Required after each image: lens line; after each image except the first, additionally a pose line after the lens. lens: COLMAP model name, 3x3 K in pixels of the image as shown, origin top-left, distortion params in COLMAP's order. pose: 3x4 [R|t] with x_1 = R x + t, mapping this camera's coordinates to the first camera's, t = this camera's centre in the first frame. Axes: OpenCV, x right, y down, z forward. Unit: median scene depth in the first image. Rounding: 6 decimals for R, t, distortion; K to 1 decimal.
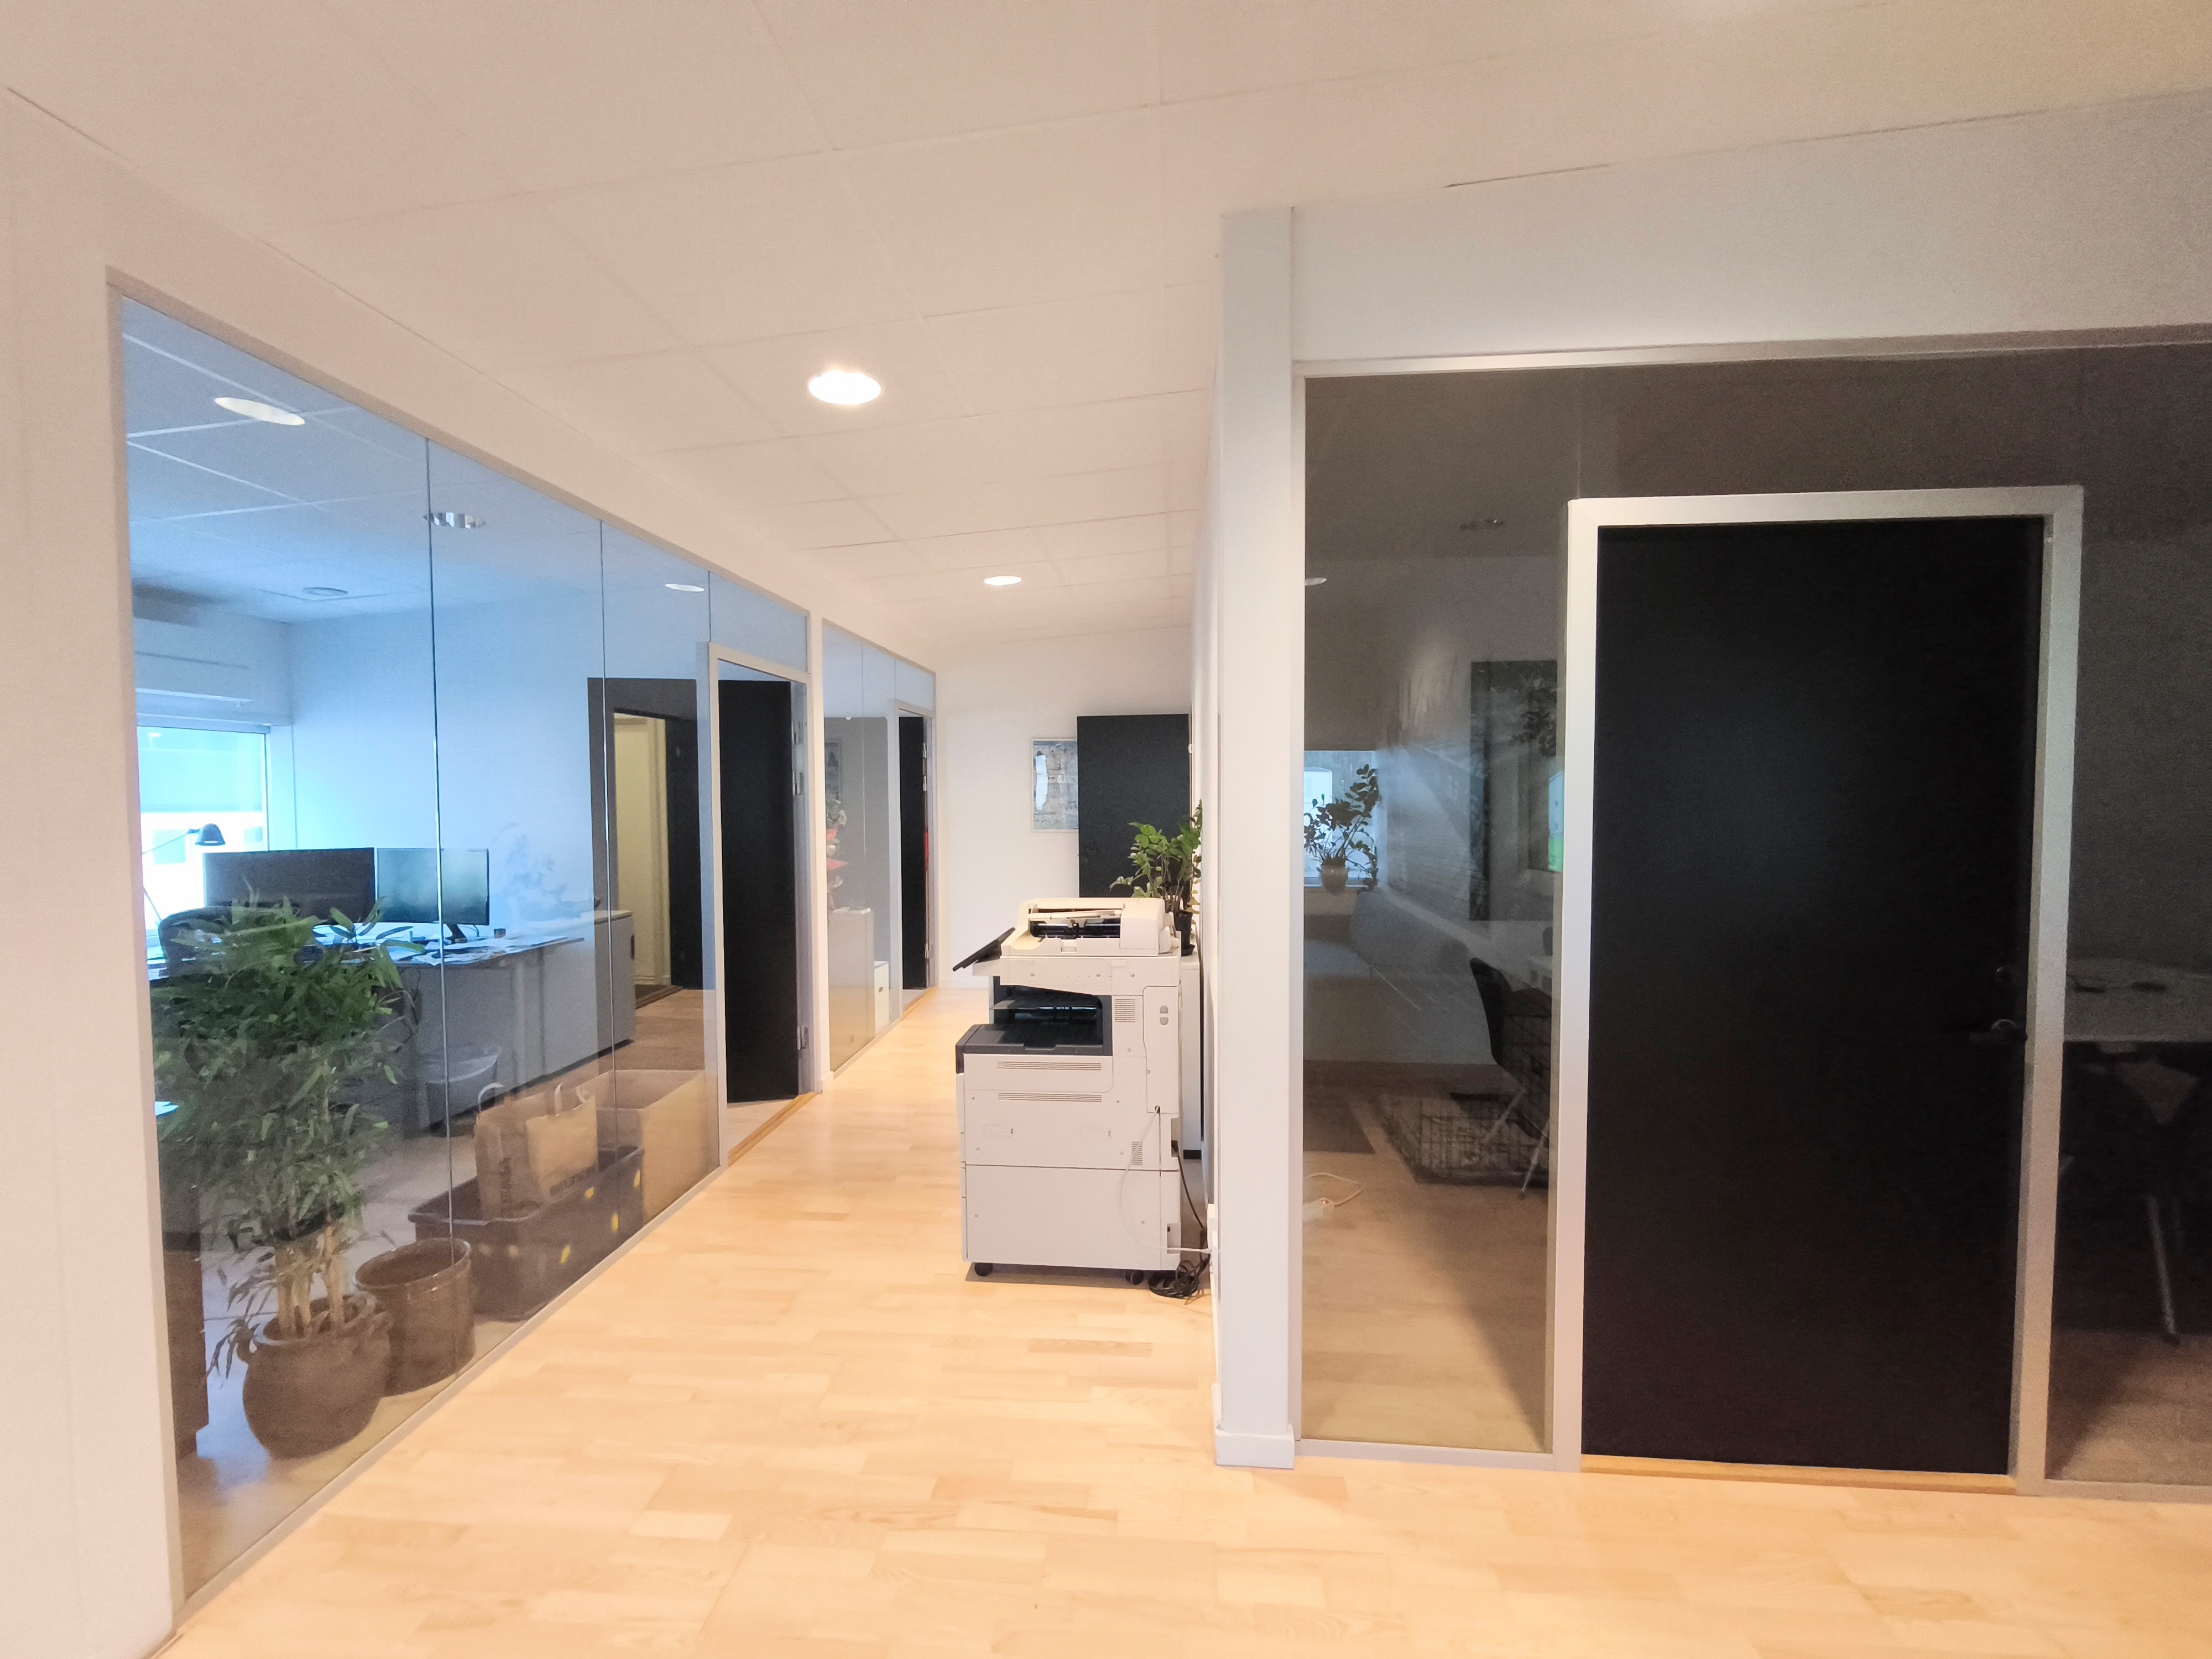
lens RADIAL K [[922.7, 0, 1098.7], [0, 922.7, 821.8], [0, 0, 1]] dist [-0.002425, -0.001102]
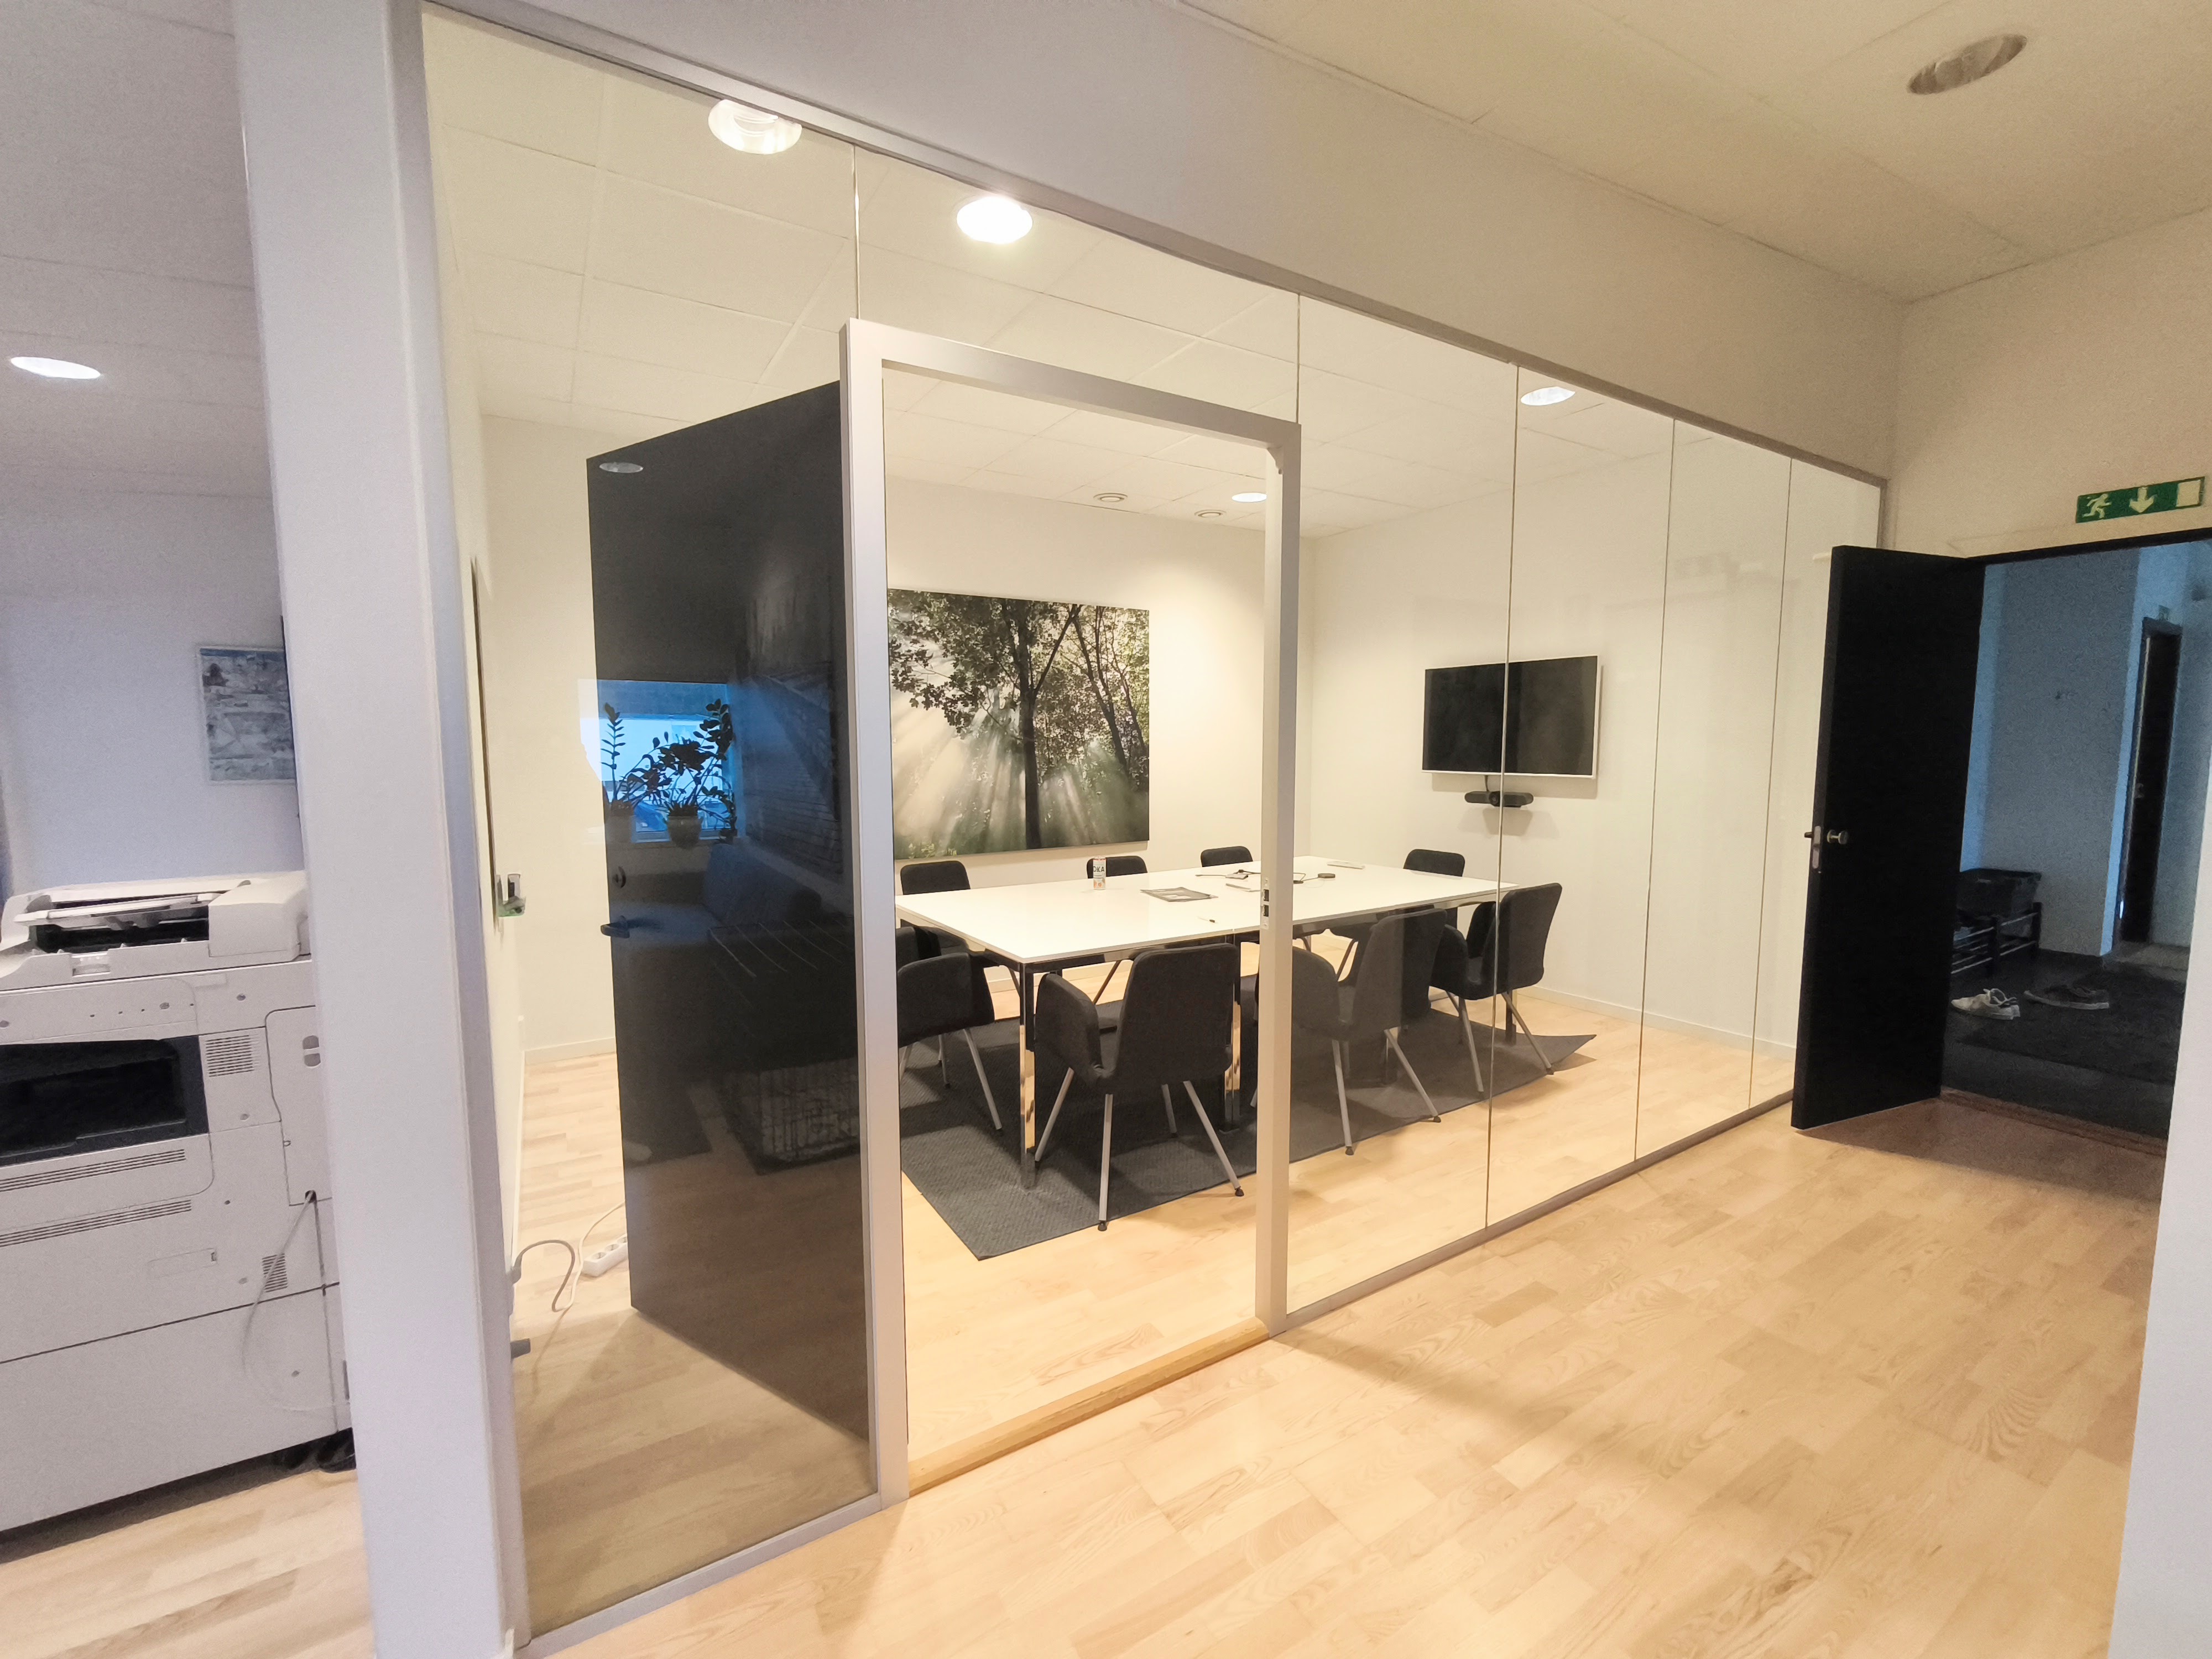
lens RADIAL K [[922.7, 0, 1105.2], [0, 922.7, 828.0], [0, 0, 1]] dist [-0.002425, -0.001102]
pose [[0.801983, -0.050668, 0.595194, 0.076907], [0.015301, 0.997812, 0.064325, 0.012791], [-0.597151, -0.042481, 0.801003, 0.092970]]
